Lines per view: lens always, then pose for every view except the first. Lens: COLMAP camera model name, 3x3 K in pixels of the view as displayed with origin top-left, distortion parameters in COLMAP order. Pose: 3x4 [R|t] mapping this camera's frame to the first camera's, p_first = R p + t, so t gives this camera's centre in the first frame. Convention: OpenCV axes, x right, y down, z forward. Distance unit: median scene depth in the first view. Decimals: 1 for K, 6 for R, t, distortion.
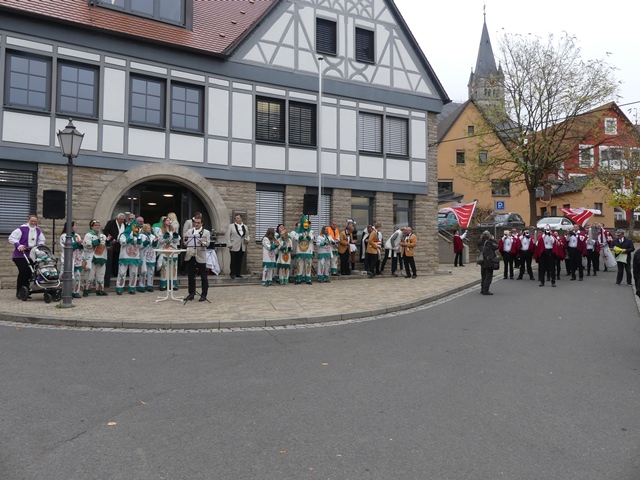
lens RADIAL K [[491.8, 0, 319.9], [0, 491.8, 219.2], [0, 0, 1]] dist [-0.007154, -0.002506]
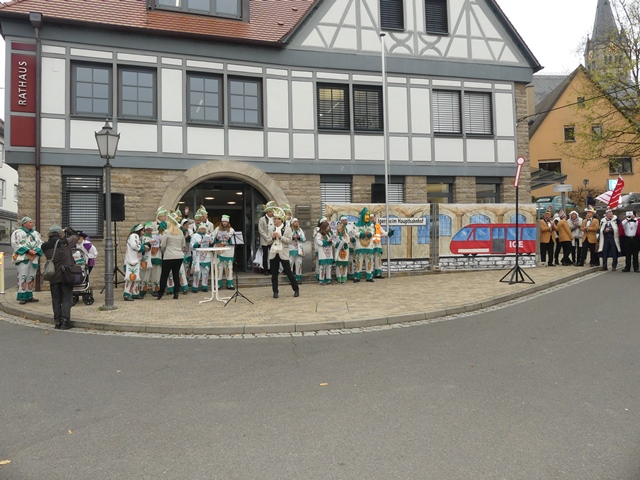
lens RADIAL K [[491.8, 0, 319.9], [0, 491.8, 219.2], [0, 0, 1]] dist [-0.007154, -0.002506]
pose [[0.974911, -0.041248, -0.218740, 0.073019], [0.043820, 0.999016, 0.006916, 0.004953], [0.218239, -0.016327, 0.975759, 0.074983]]
